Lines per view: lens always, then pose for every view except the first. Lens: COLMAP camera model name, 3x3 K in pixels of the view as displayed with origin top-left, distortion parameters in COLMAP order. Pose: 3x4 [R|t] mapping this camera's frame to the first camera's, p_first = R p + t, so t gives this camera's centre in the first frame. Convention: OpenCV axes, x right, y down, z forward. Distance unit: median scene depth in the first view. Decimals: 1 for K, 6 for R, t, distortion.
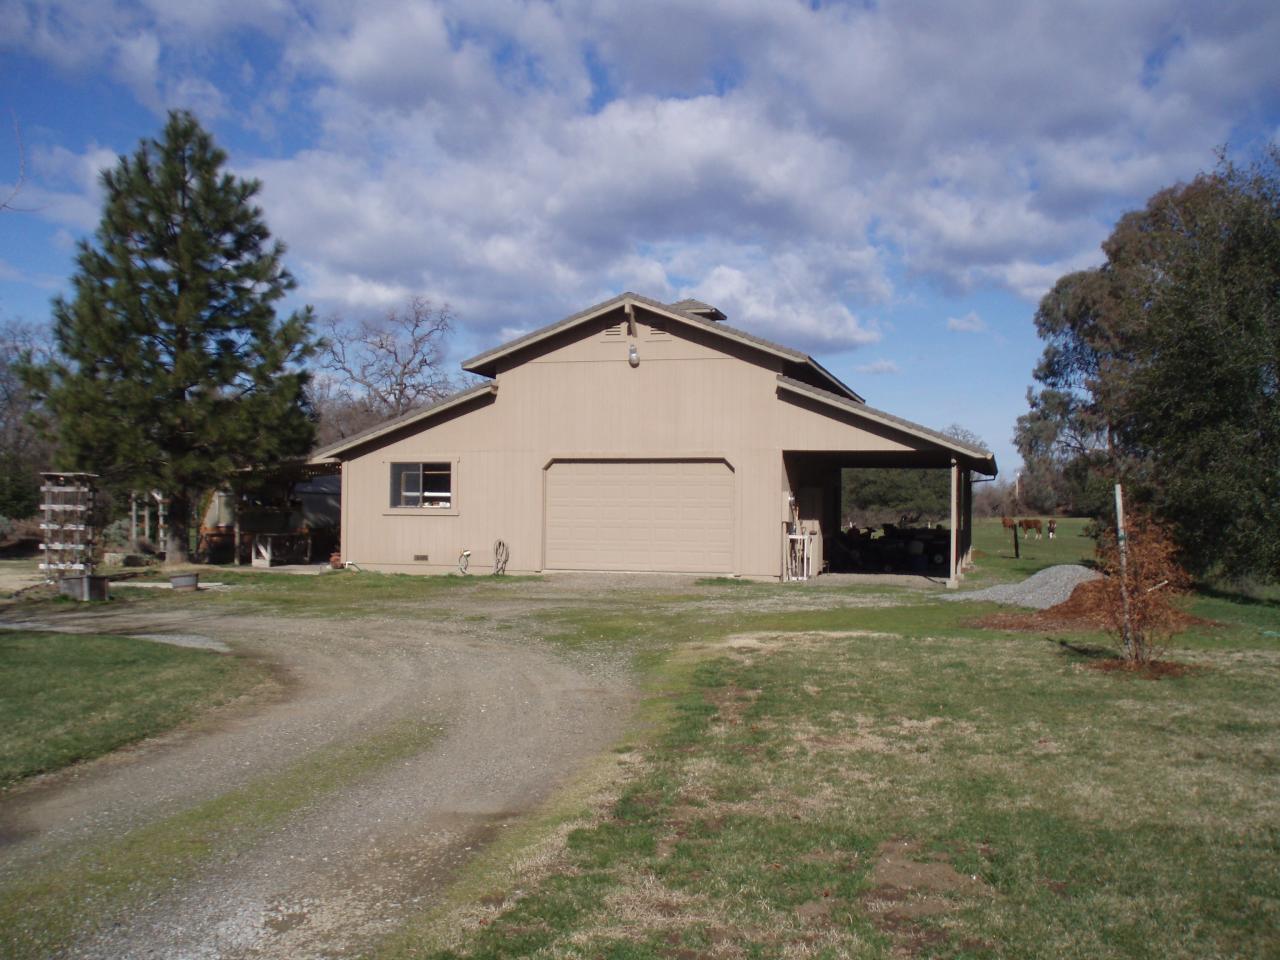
lens RADIAL K [[1618.2, 0, 640.0], [0, 1618.2, 480.0], [0, 0, 1]] dist [-0.092748, -0.028831]
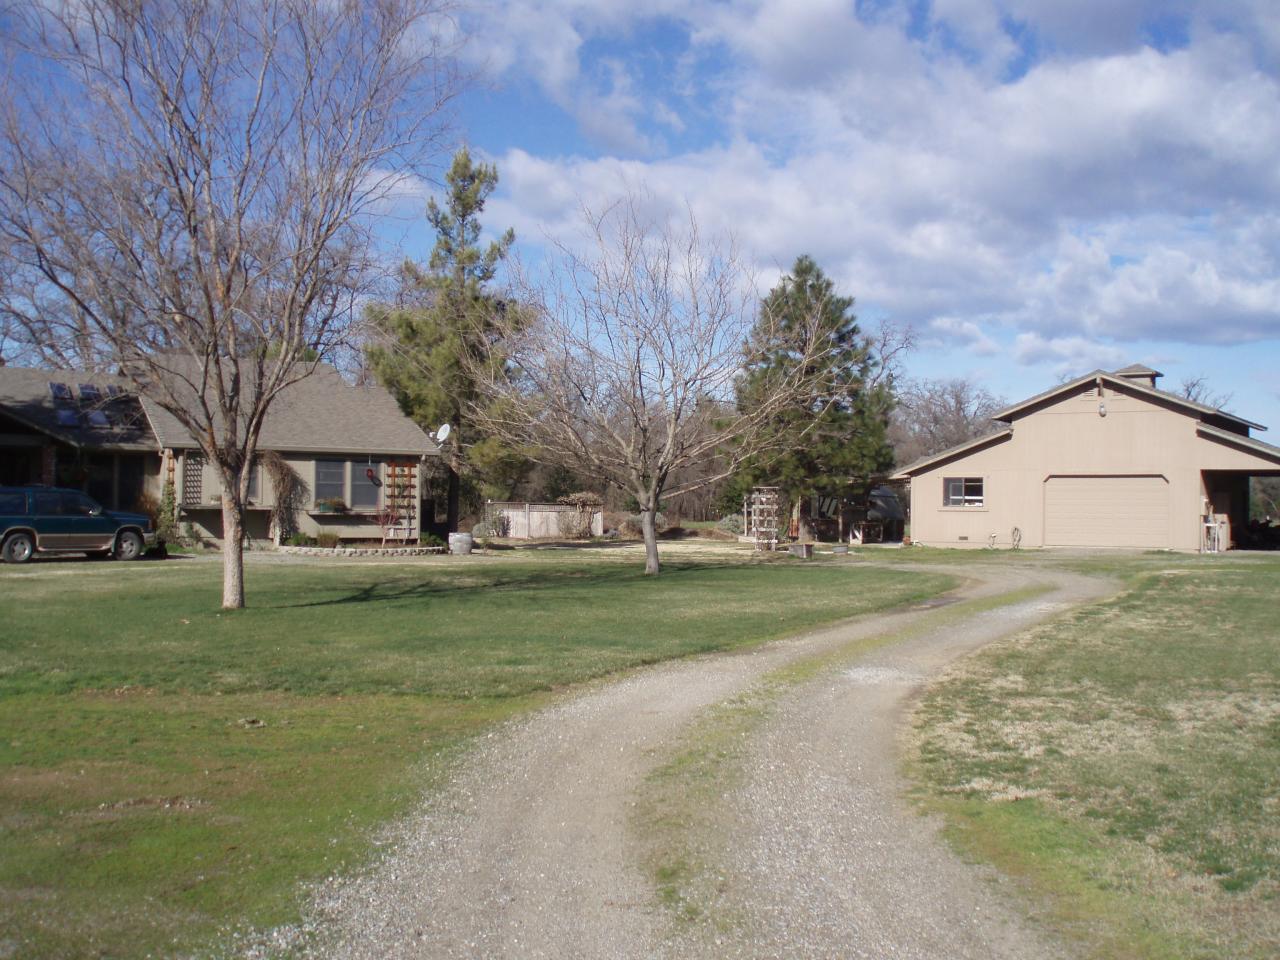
lens RADIAL K [[1618.2, 0, 640.0], [0, 1618.2, 480.0], [0, 0, 1]] dist [-0.092748, -0.028831]
pose [[0.965092, -0.005029, -0.261861, -0.028202], [0.005782, 0.999981, 0.002105, -0.013593], [0.261845, -0.003546, 0.965103, -0.598002]]
